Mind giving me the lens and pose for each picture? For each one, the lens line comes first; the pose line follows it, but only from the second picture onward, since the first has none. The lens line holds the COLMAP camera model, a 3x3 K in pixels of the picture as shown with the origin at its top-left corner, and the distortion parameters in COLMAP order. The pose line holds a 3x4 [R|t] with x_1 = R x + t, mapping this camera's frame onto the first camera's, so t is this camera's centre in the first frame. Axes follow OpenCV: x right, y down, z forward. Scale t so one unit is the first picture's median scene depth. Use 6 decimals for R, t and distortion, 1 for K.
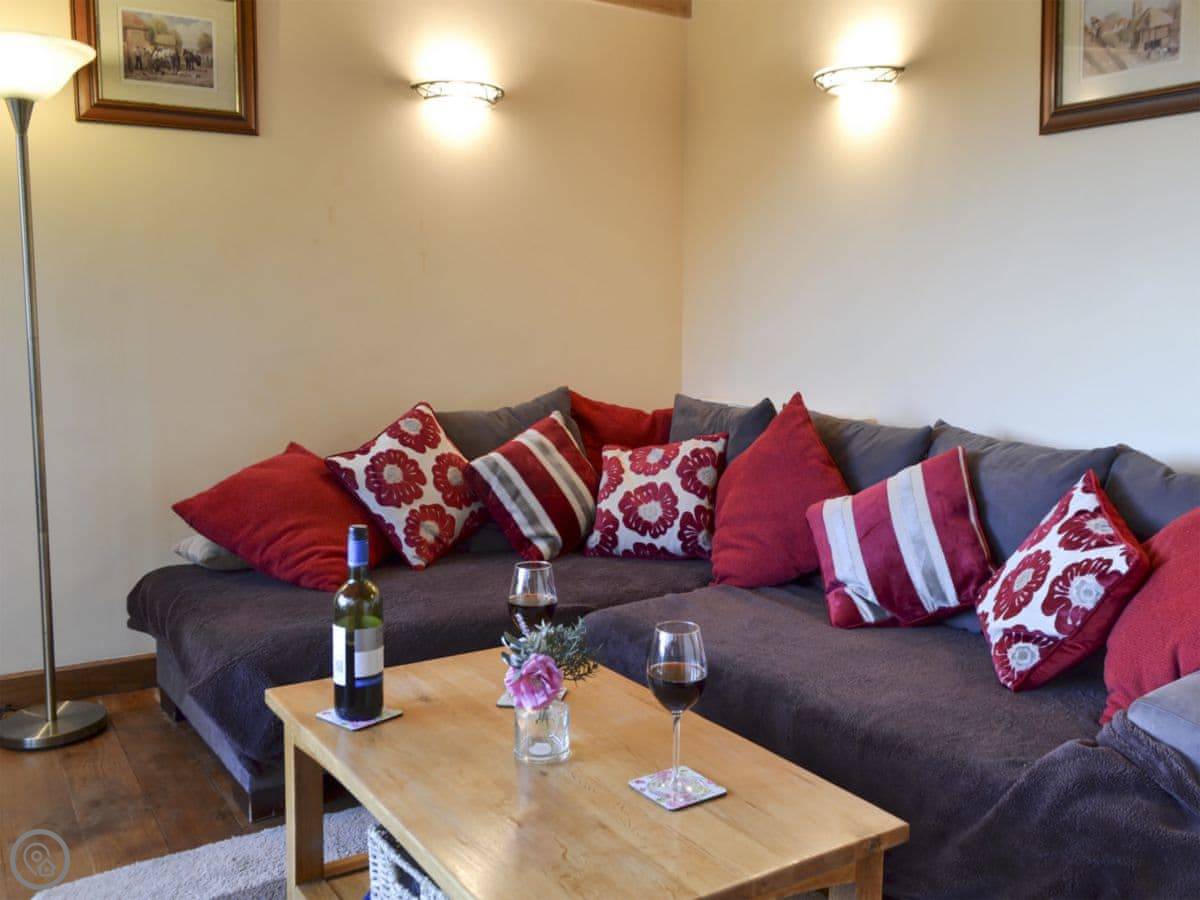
lens RADIAL K [[1123.0, 0, 603.7], [0, 1123.0, 449.0], [0, 0, 1]] dist [0.032650, 0.000000]
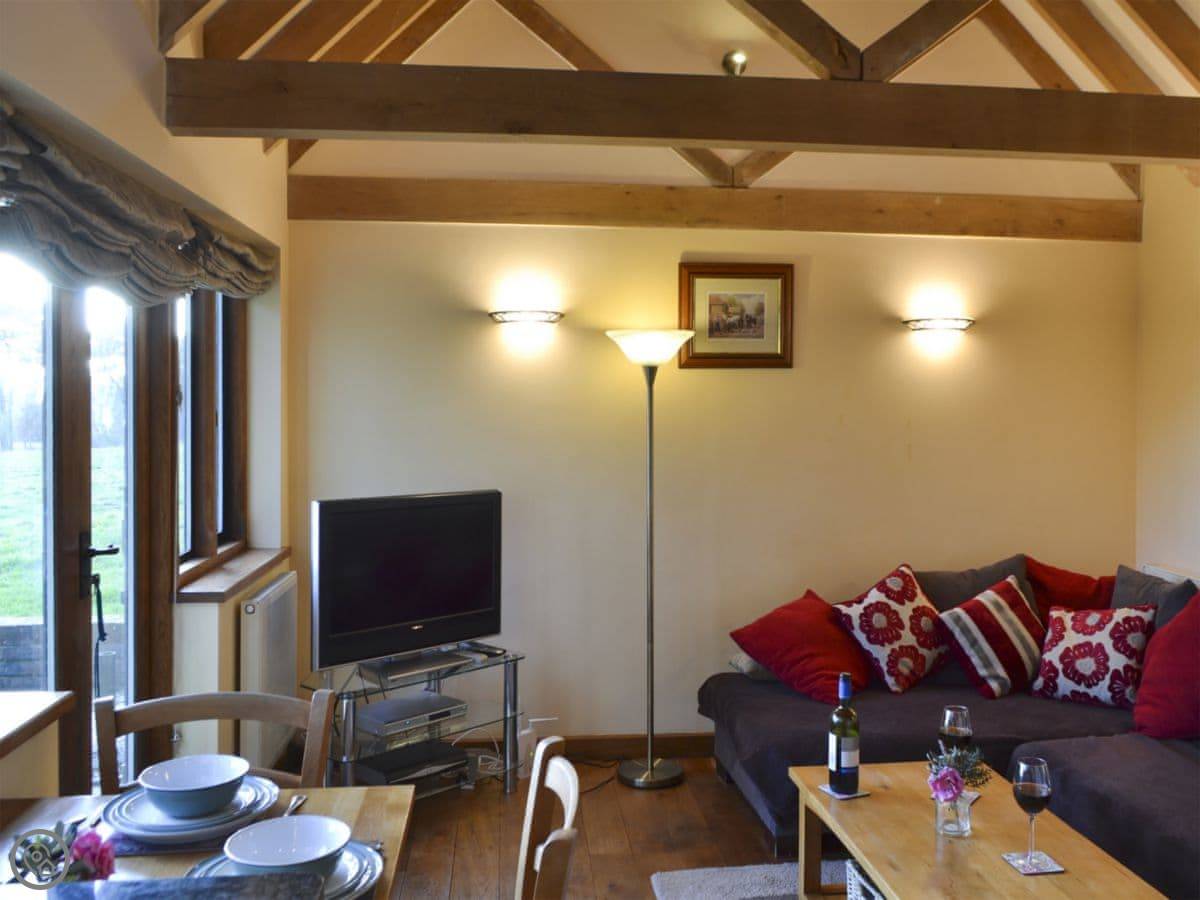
lens RADIAL K [[1007.5, 0, 633.9], [0, 1007.5, 408.4], [0, 0, 1]] dist [-0.006991, -0.004164]
pose [[0.903177, -0.013501, -0.429055, 0.075754], [-0.050161, 0.989339, -0.136722, -0.052619], [0.426327, 0.145006, 0.892871, -0.274766]]
